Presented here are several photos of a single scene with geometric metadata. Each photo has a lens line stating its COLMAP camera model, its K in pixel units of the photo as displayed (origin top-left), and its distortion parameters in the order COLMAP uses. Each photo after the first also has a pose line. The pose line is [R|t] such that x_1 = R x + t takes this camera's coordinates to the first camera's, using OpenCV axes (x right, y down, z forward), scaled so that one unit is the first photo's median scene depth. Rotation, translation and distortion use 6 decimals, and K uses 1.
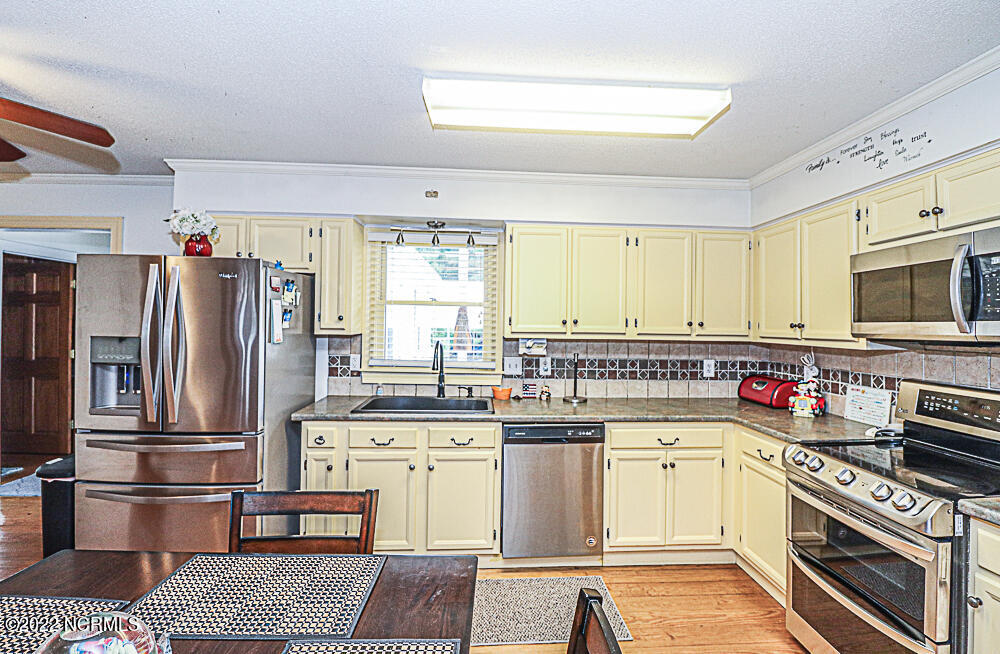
lens RADIAL K [[466.4, 0, 507.4], [0, 466.4, 316.5], [0, 0, 1]] dist [-0.008117, -0.010202]
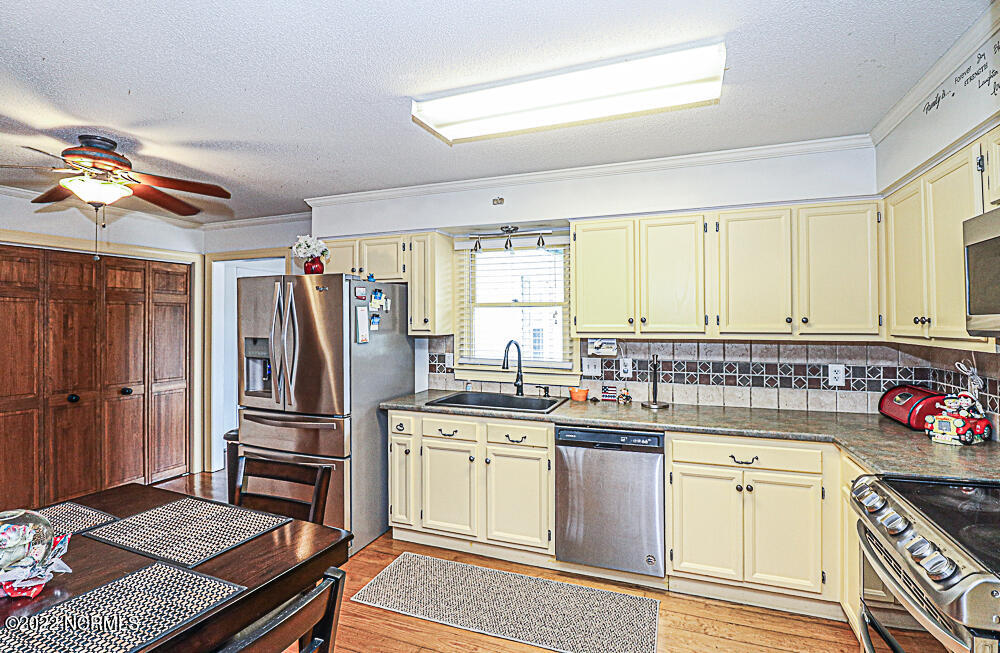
lens RADIAL K [[466.4, 0, 510.4], [0, 466.4, 314.5], [0, 0, 1]] dist [-0.008117, -0.010202]
pose [[0.913175, -0.022917, -0.406923, 0.285124], [0.021385, 0.999737, -0.008314, 0.002056], [0.407007, -0.001109, 0.913424, 0.050069]]
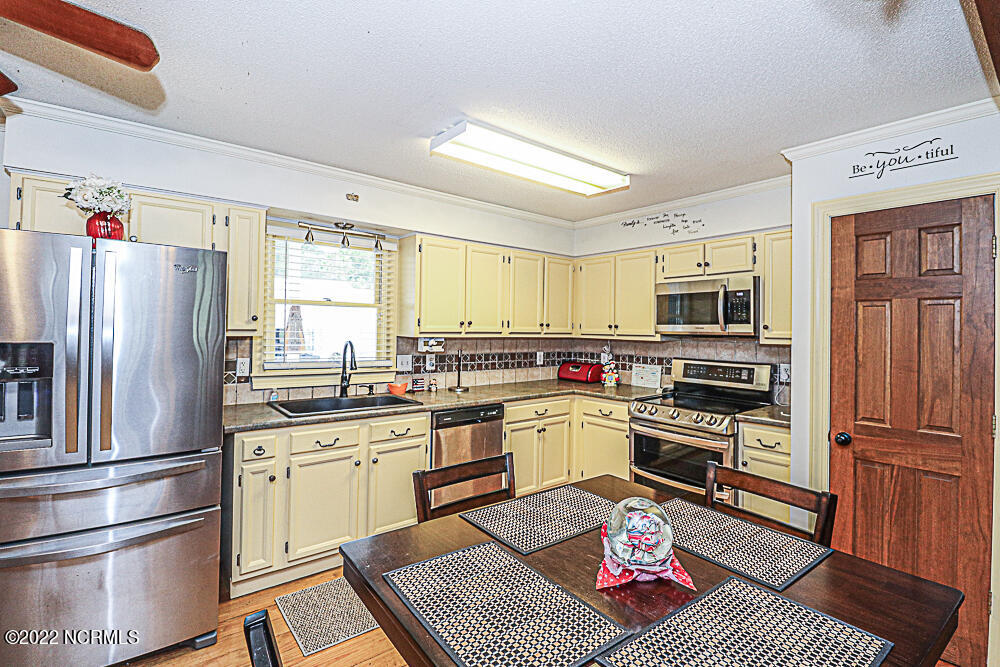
lens RADIAL K [[467.0, 0, 511.7], [0, 467.0, 322.4], [0, 0, 1]] dist [-0.002124, -0.010736]
pose [[0.809067, 0.003714, 0.587705, -0.479069], [-0.013533, 0.999833, 0.012312, -0.006691], [-0.587561, -0.017914, 0.808982, -0.034197]]
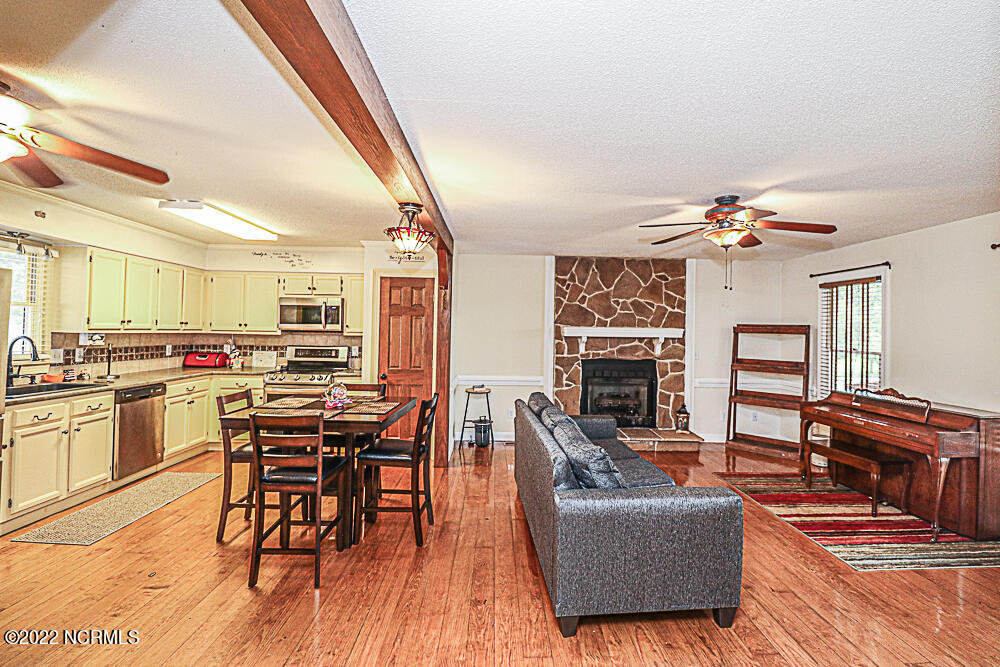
lens RADIAL K [[467.0, 0, 512.0], [0, 467.0, 321.5], [0, 0, 1]] dist [-0.002124, -0.010736]
pose [[0.024007, 0.006227, 0.999692, -1.314470], [-0.036046, 0.999336, -0.005360, -0.024447], [-0.999062, -0.035907, 0.024215, -0.250874]]
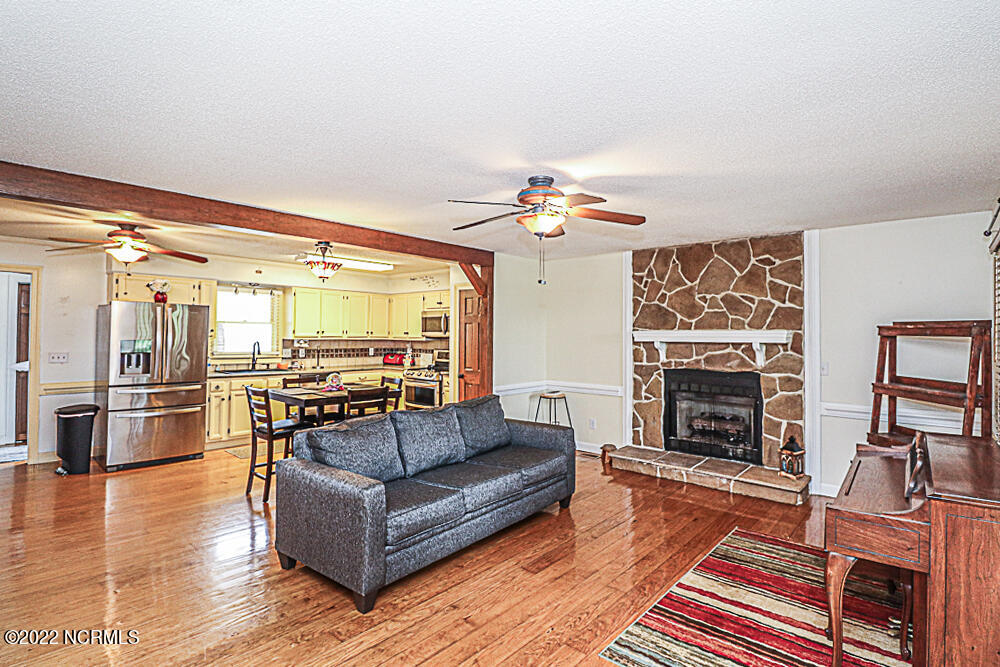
lens RADIAL K [[497.4, 0, 513.4], [0, 497.4, 322.1], [0, 0, 1]] dist [-0.005811, -0.002390]
pose [[0.698932, 0.010017, 0.715118, -0.966820], [-0.011917, 0.999926, -0.002359, -0.042999], [-0.715089, -0.006873, 0.699000, -1.410543]]
